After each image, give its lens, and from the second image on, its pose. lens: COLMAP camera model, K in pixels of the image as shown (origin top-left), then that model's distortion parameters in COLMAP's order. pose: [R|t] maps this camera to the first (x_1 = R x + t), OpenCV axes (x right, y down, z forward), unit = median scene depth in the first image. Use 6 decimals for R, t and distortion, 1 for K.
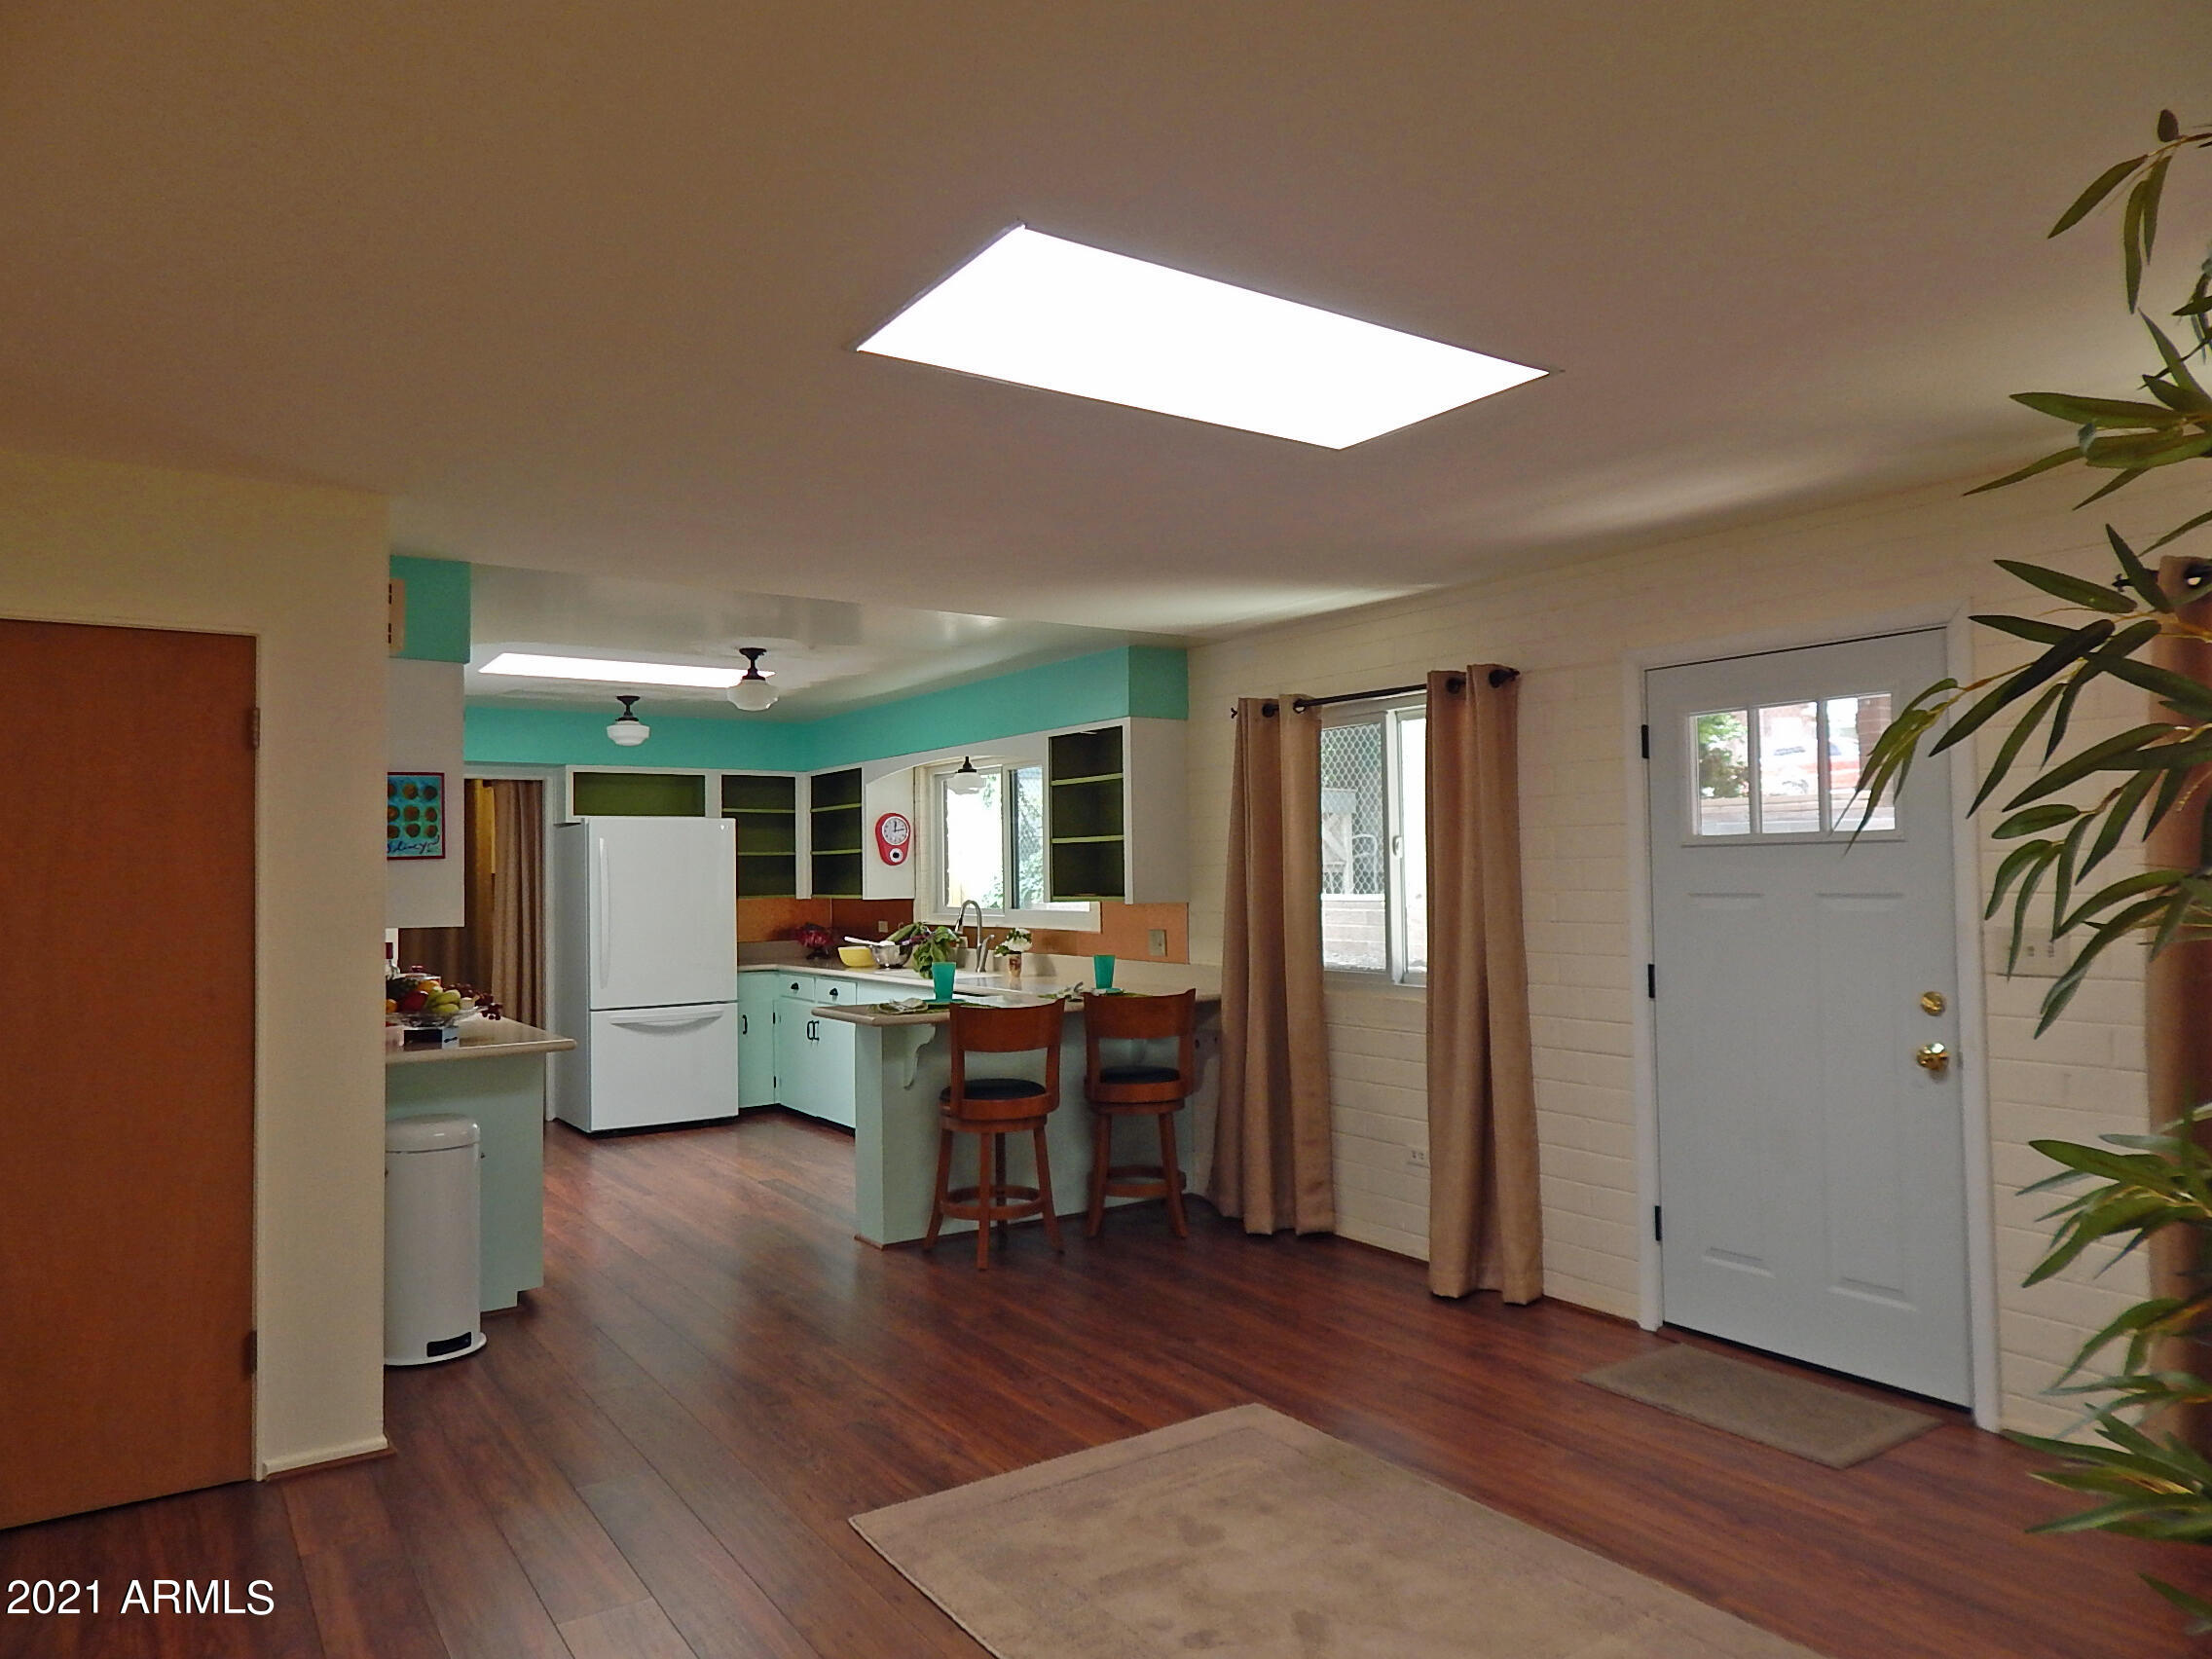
lens RADIAL K [[1462.4, 0, 1116.1], [0, 1462.4, 825.9], [0, 0, 1]] dist [0.000762, -0.000788]
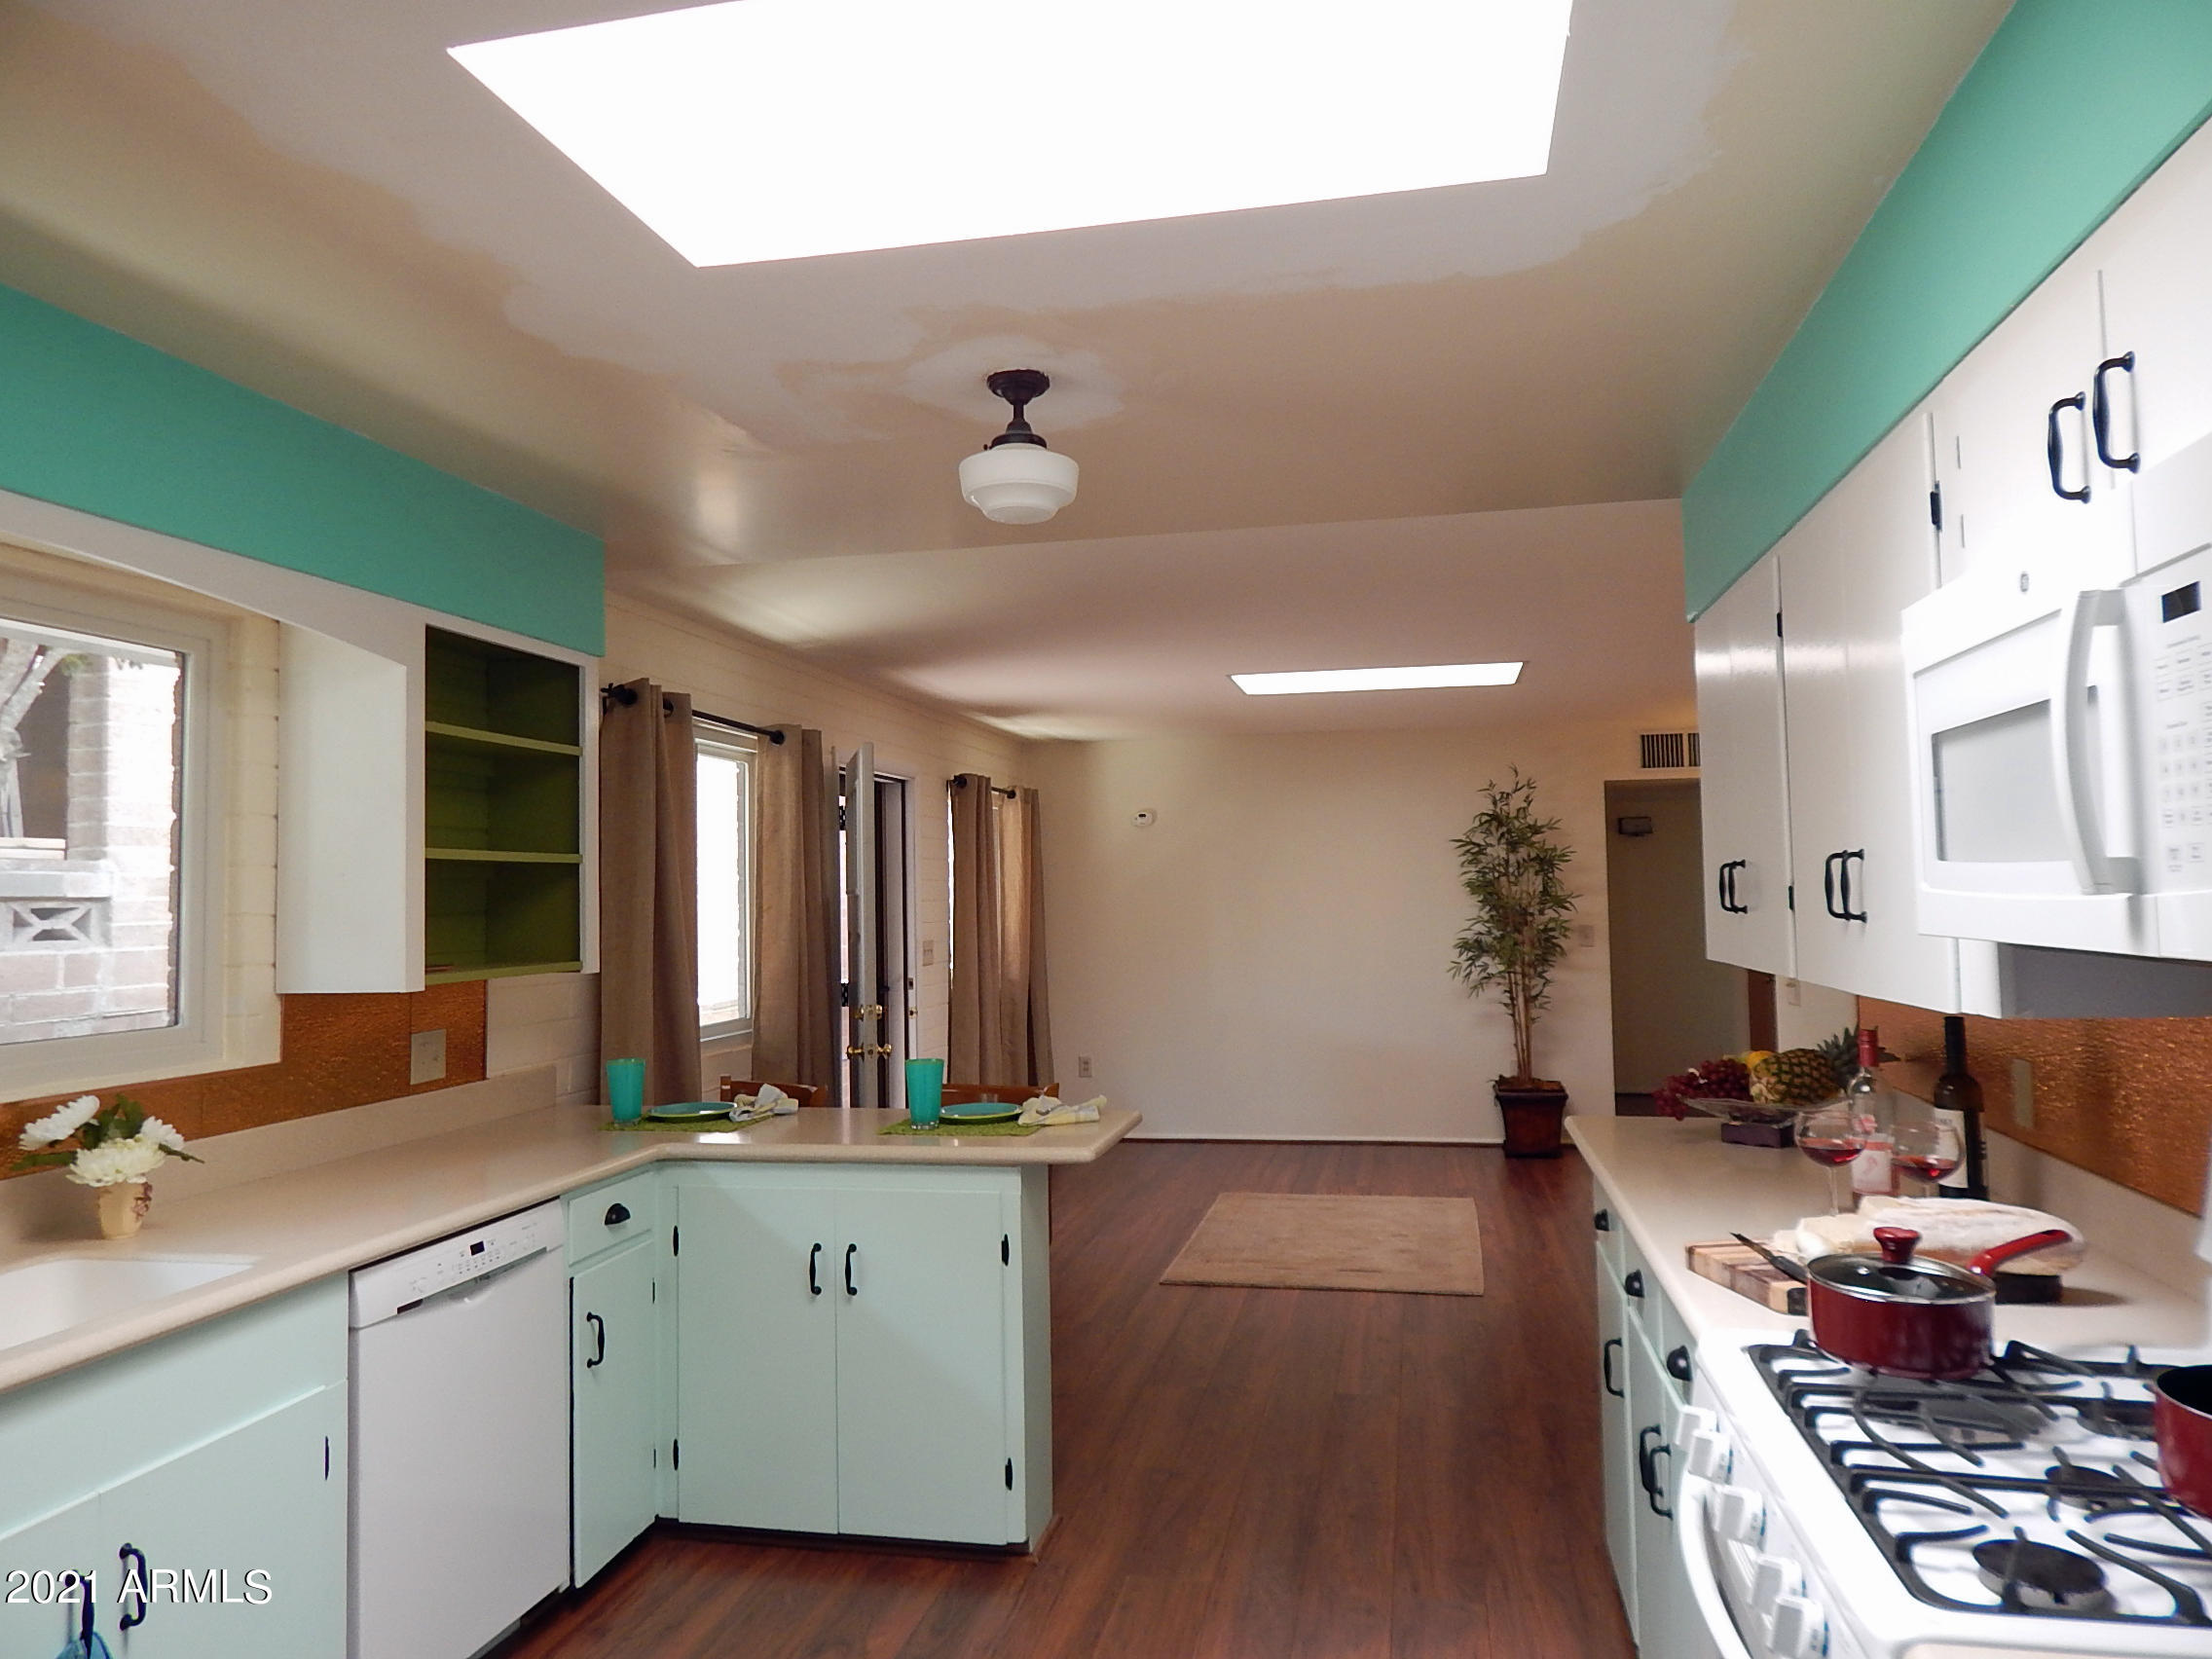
lens RADIAL K [[1462.4, 0, 1106.2], [0, 1462.4, 822.4], [0, 0, 1]] dist [0.000762, -0.000788]
pose [[-0.685226, 0.062687, 0.725628, -0.797339], [0.006301, 0.996762, -0.080160, 0.060626], [-0.728303, -0.050356, -0.683402, 1.789941]]
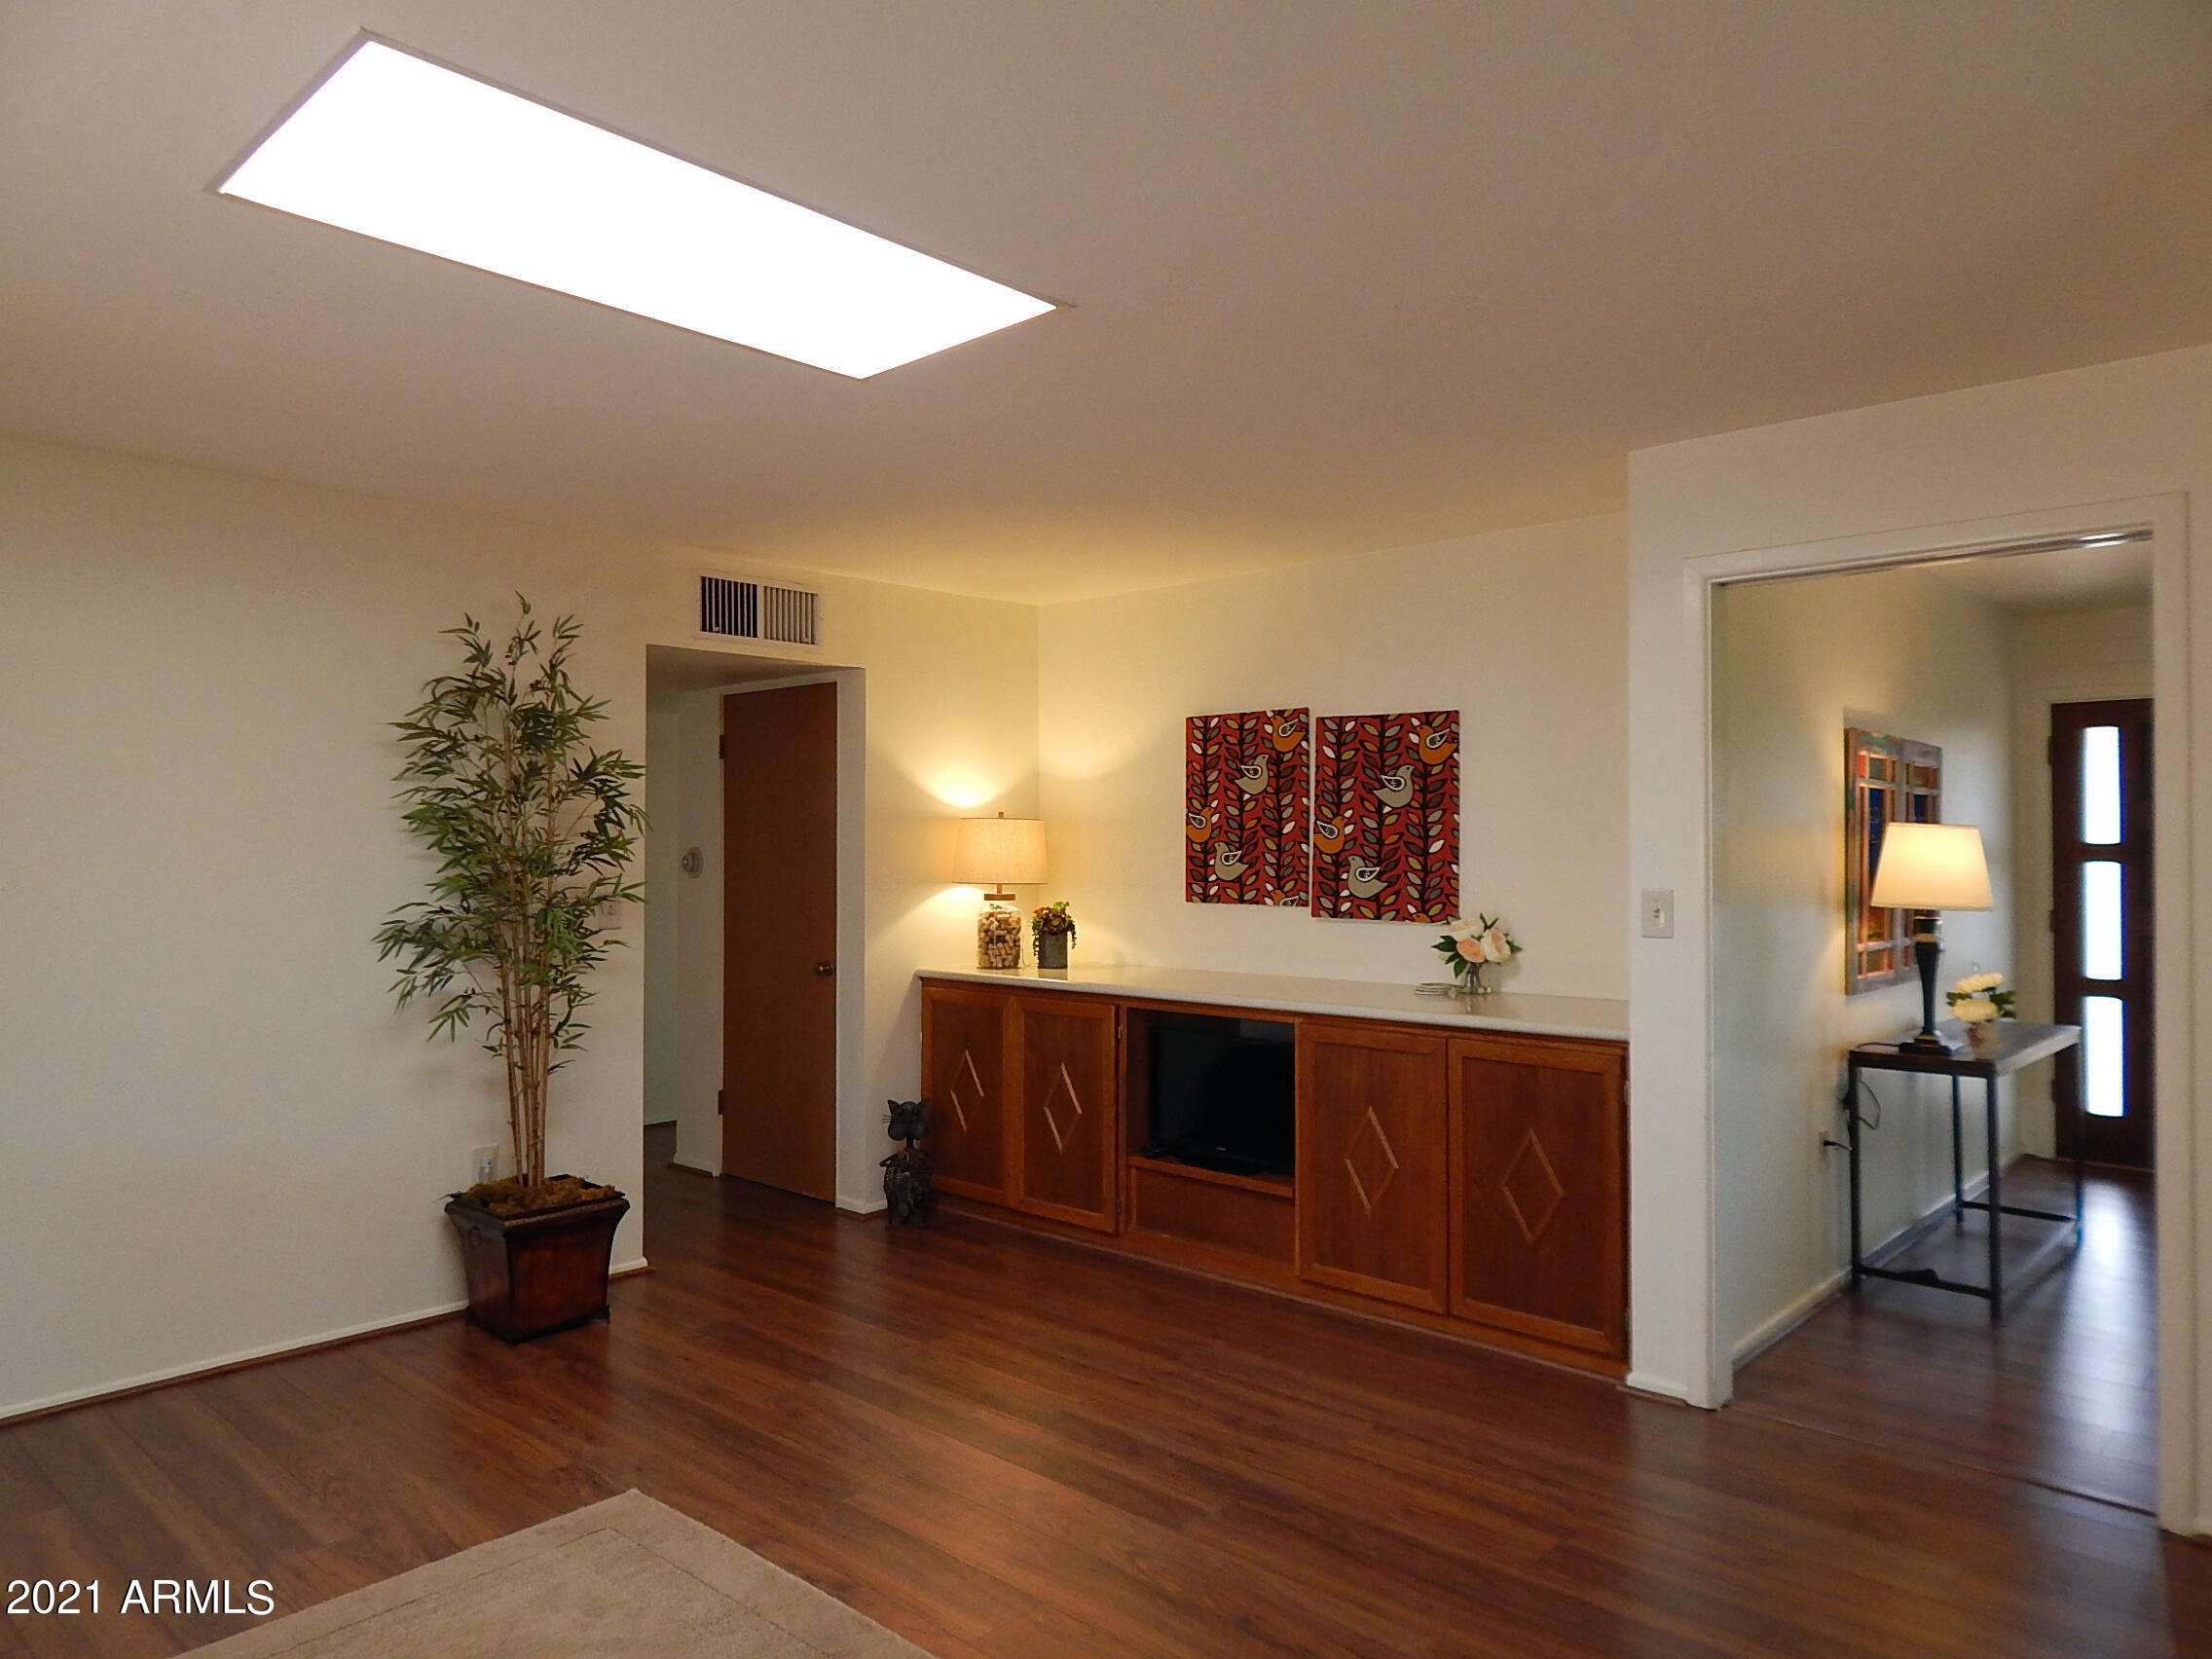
lens RADIAL K [[1462.4, 0, 1117.7], [0, 1462.4, 835.3], [0, 0, 1]] dist [0.000762, -0.000788]
pose [[-0.972759, 0.013925, -0.231401, -0.010734], [0.021266, 0.999346, -0.029261, 0.043894], [0.230842, -0.033385, -0.972418, 1.216052]]
